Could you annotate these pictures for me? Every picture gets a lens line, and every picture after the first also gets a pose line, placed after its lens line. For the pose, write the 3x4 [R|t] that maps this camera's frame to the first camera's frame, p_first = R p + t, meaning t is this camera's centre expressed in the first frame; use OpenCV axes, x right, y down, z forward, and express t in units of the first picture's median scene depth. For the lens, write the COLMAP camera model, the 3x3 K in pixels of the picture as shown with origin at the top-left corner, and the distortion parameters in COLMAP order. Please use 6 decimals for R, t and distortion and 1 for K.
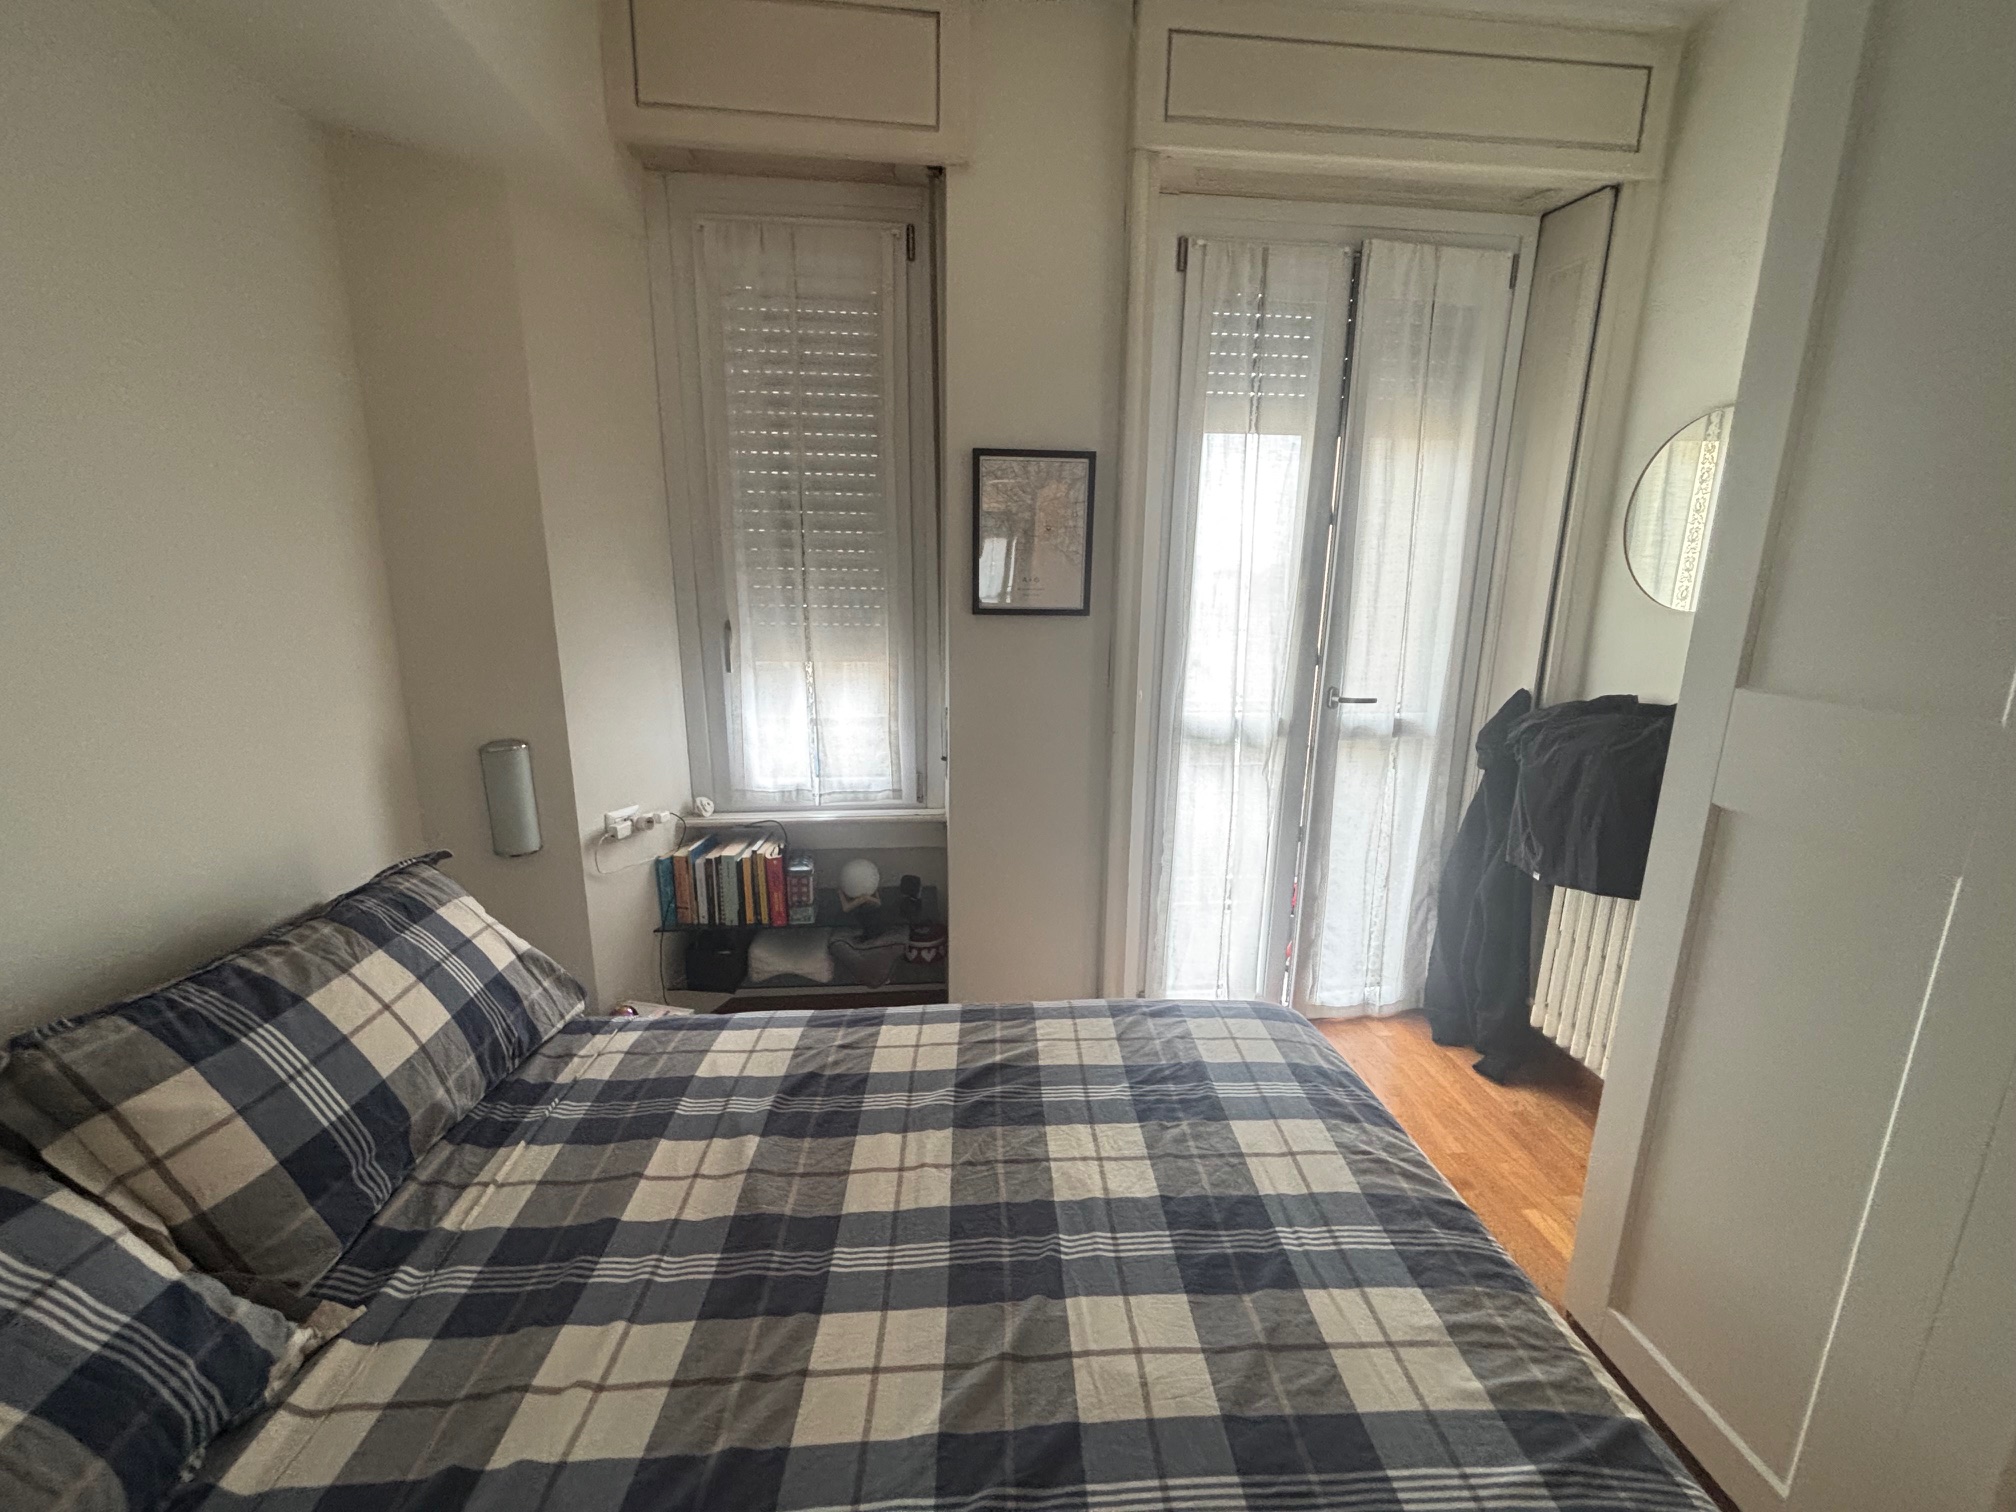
lens RADIAL K [[810.2, 0, 1001.7], [0, 810.2, 754.8], [0, 0, 1]] dist [-0.000345, -0.000584]
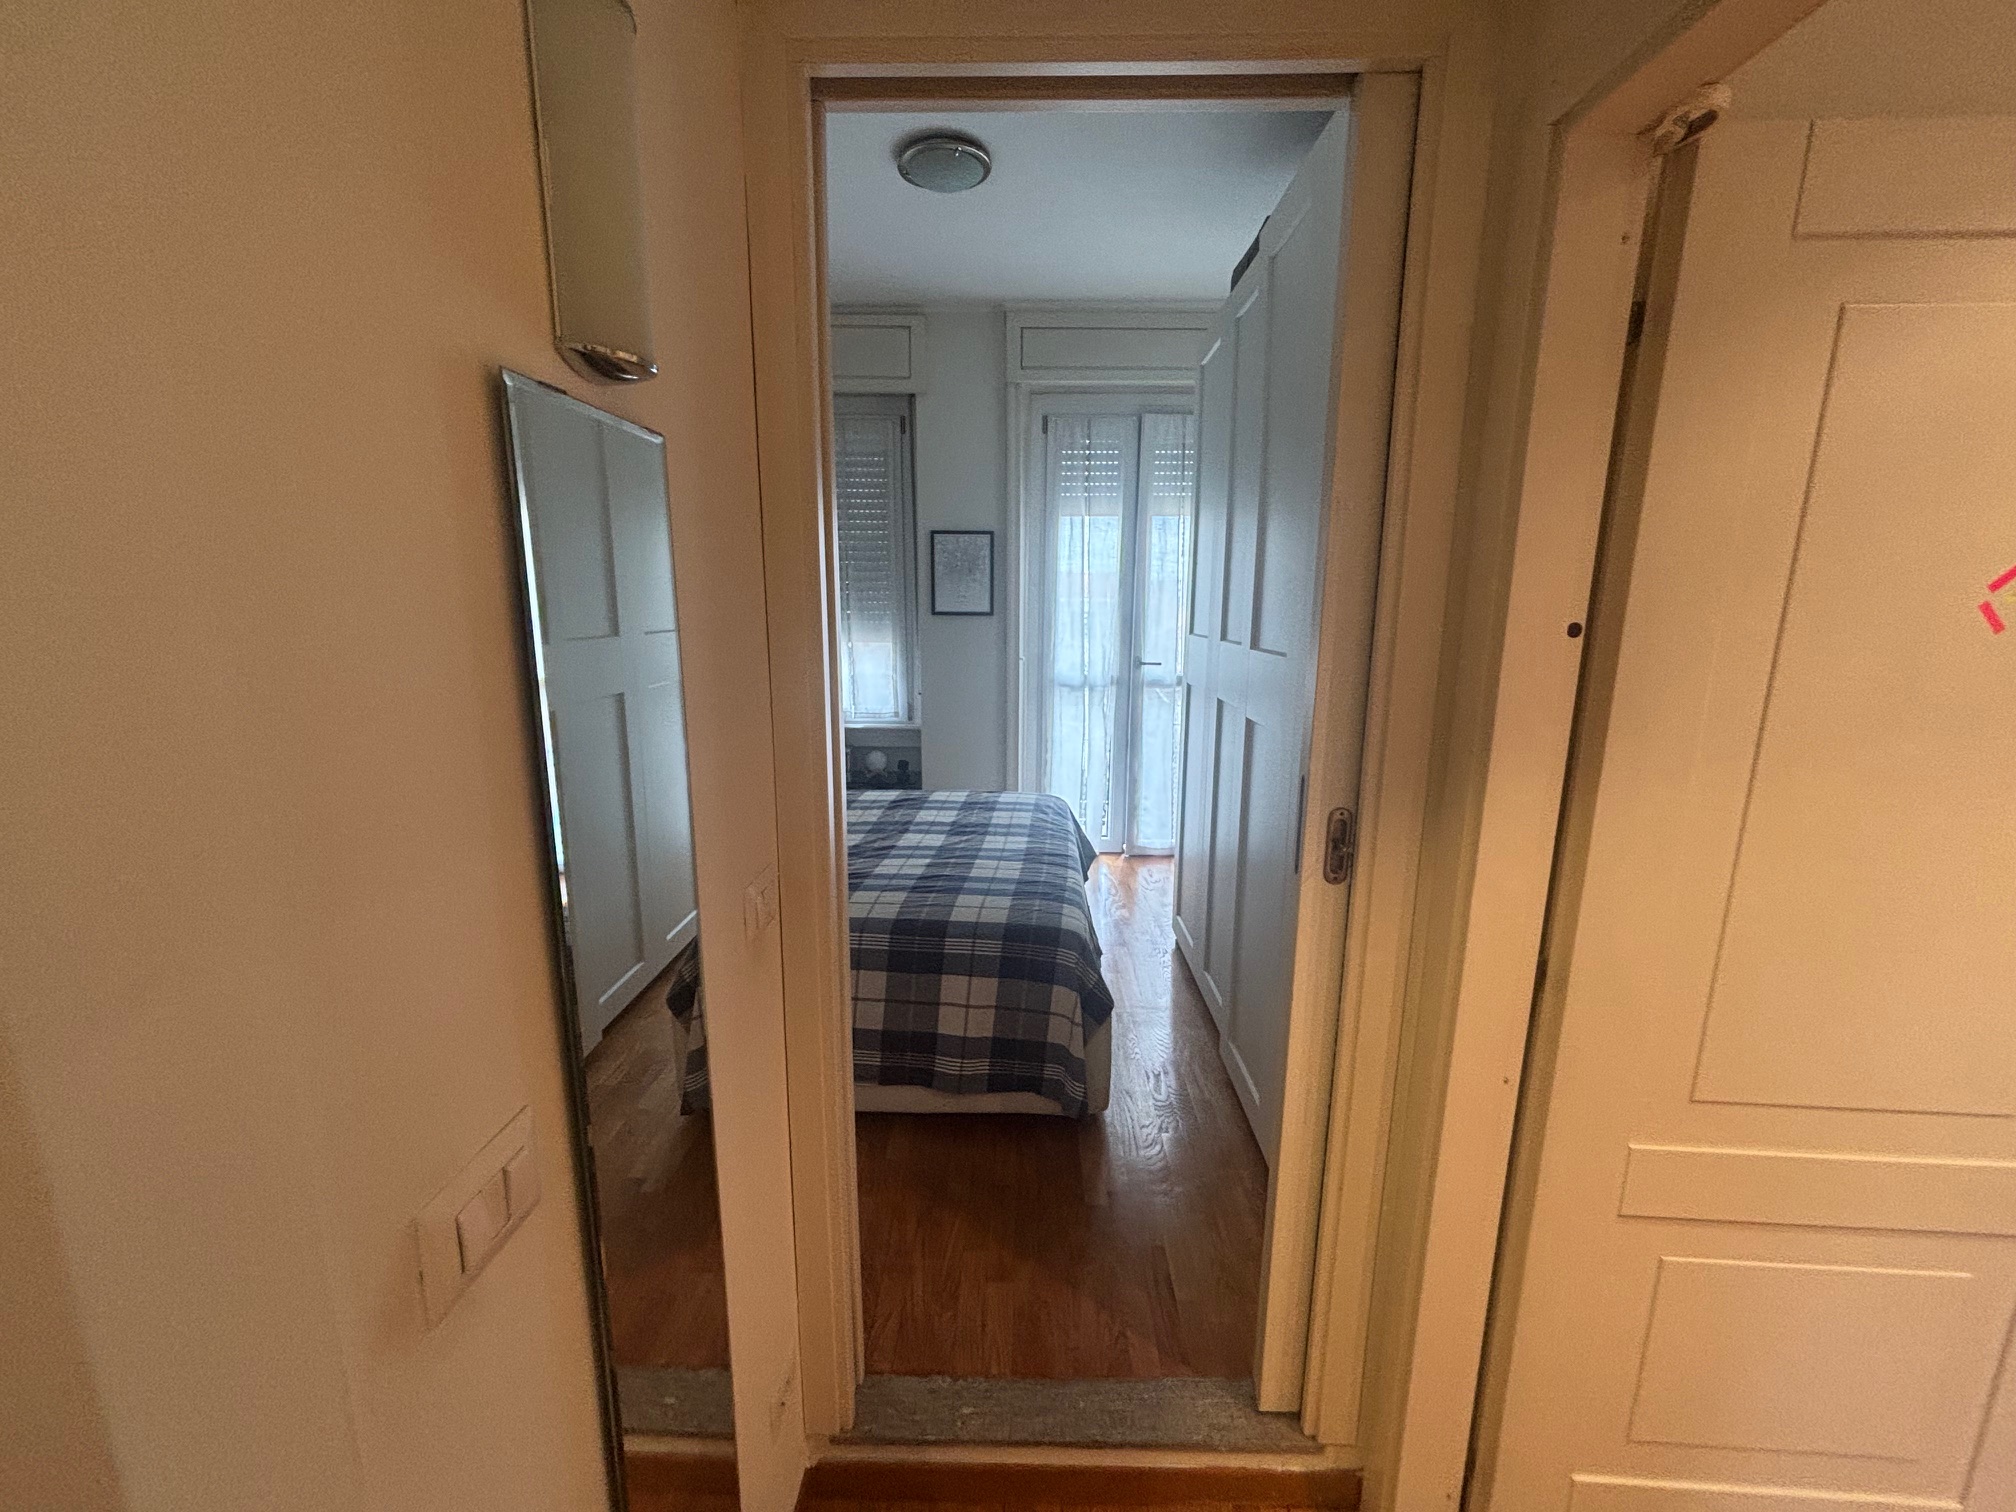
lens RADIAL K [[810.2, 0, 999.7], [0, 810.2, 765.3], [0, 0, 1]] dist [-0.000345, -0.000584]
pose [[0.993490, 0.014542, -0.112990, 0.421290], [-0.017068, 0.999625, -0.021420, 0.268369], [0.112636, 0.023209, 0.993365, -1.068571]]
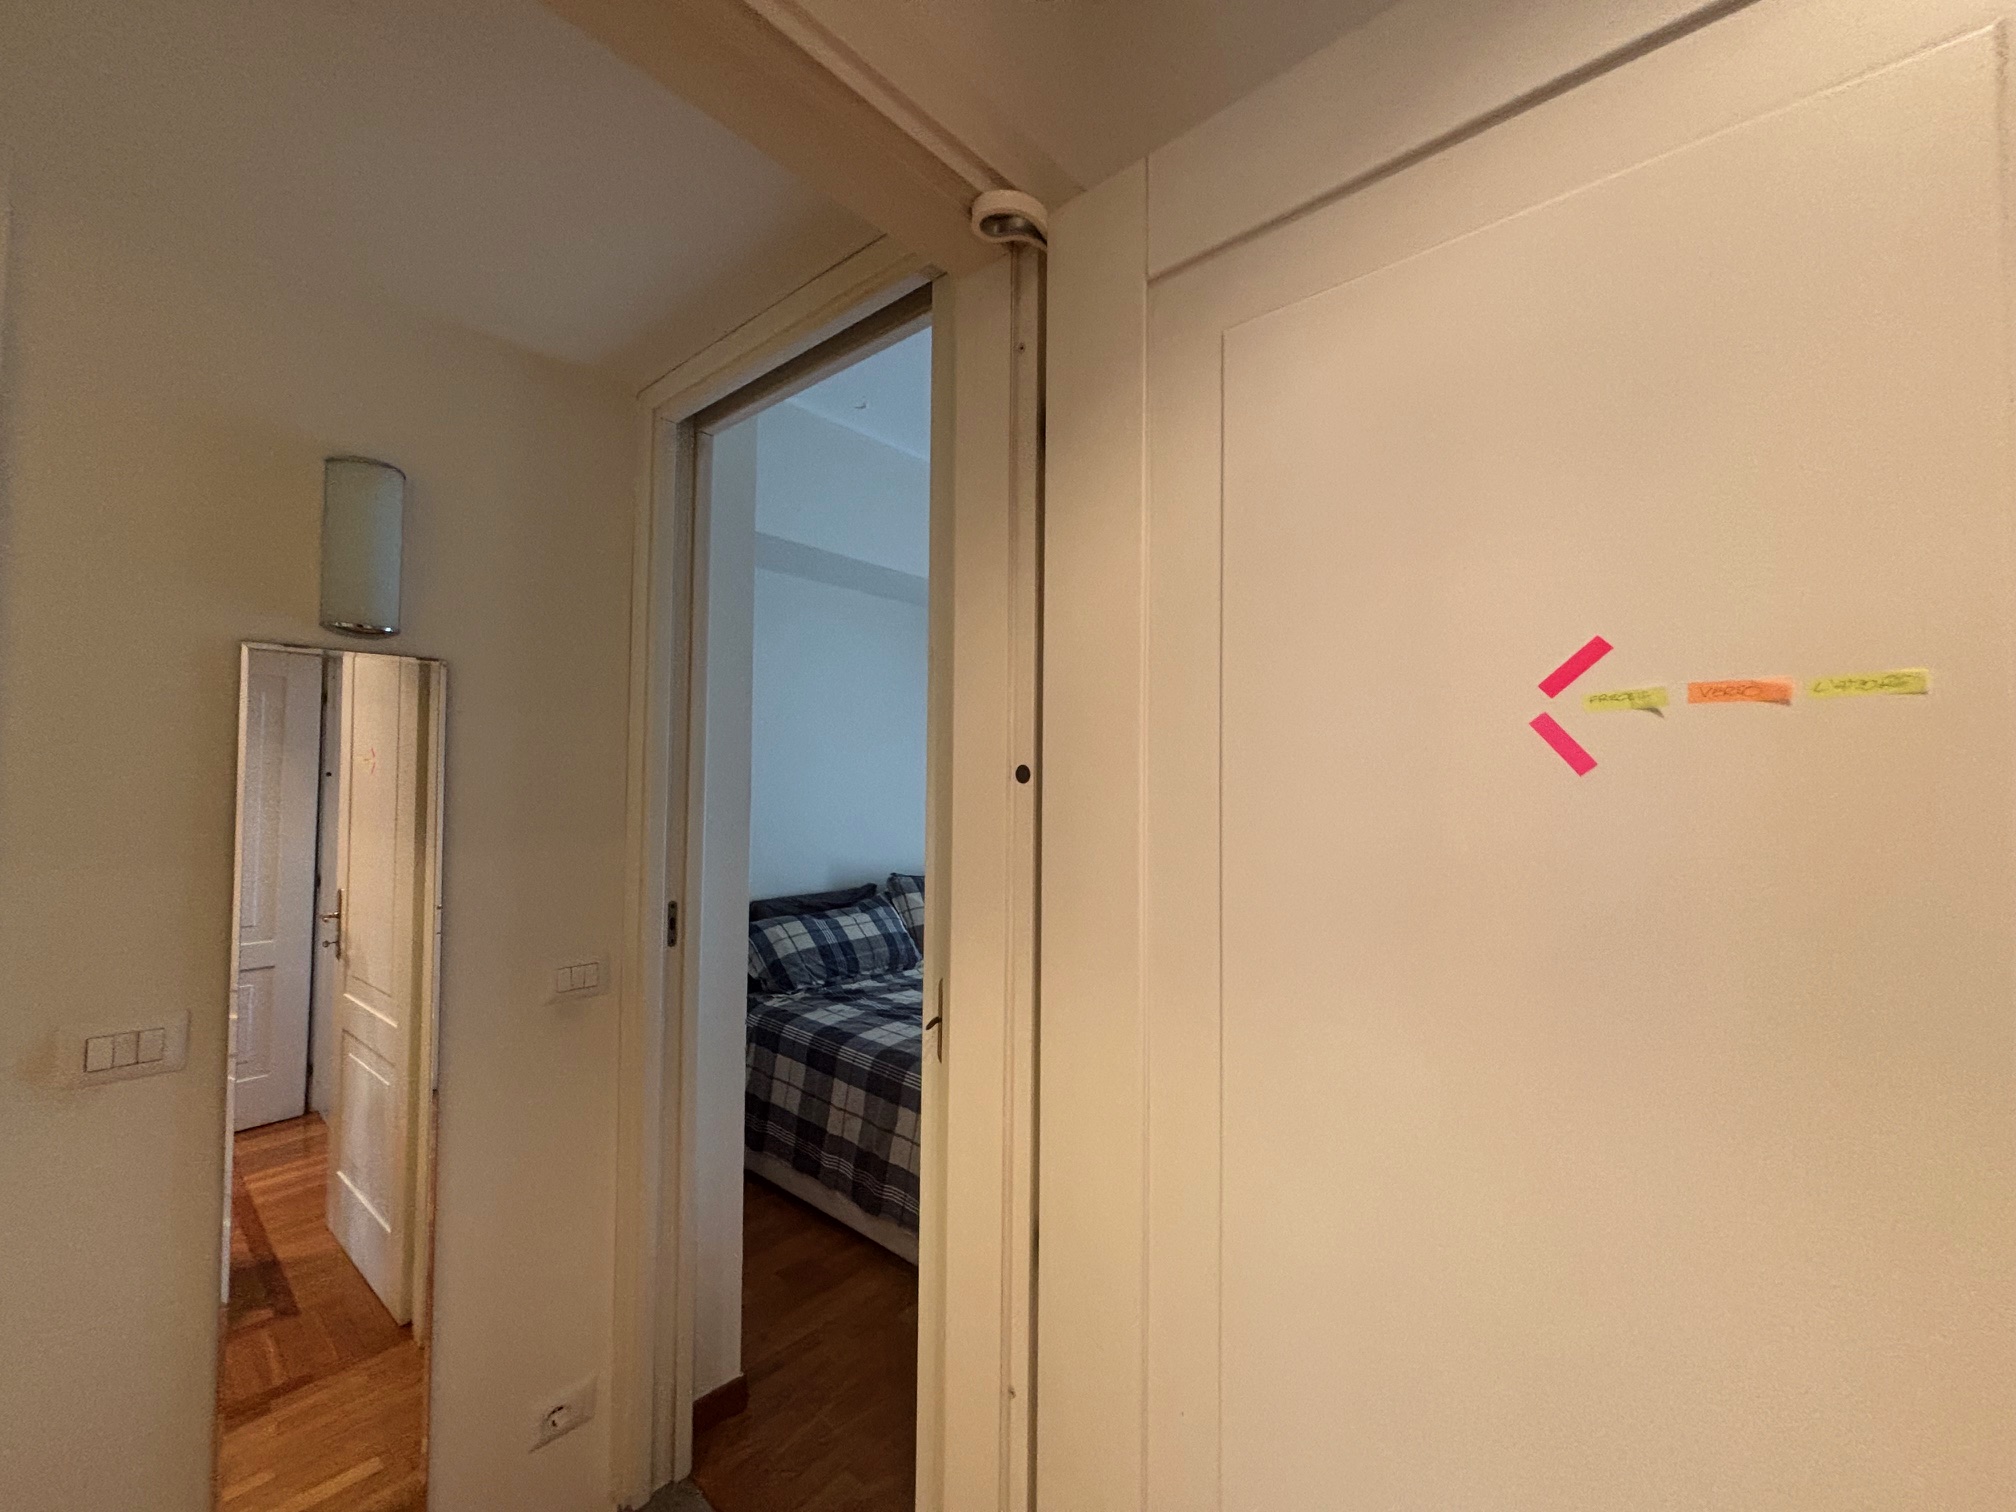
lens RADIAL K [[810.2, 0, 994.1], [0, 810.2, 757.4], [0, 0, 1]] dist [-0.000345, -0.000584]
pose [[0.684891, -0.030201, -0.728019, 1.098936], [-0.158437, 0.969062, -0.189251, 0.232279], [0.711212, 0.244961, 0.658917, -0.767404]]
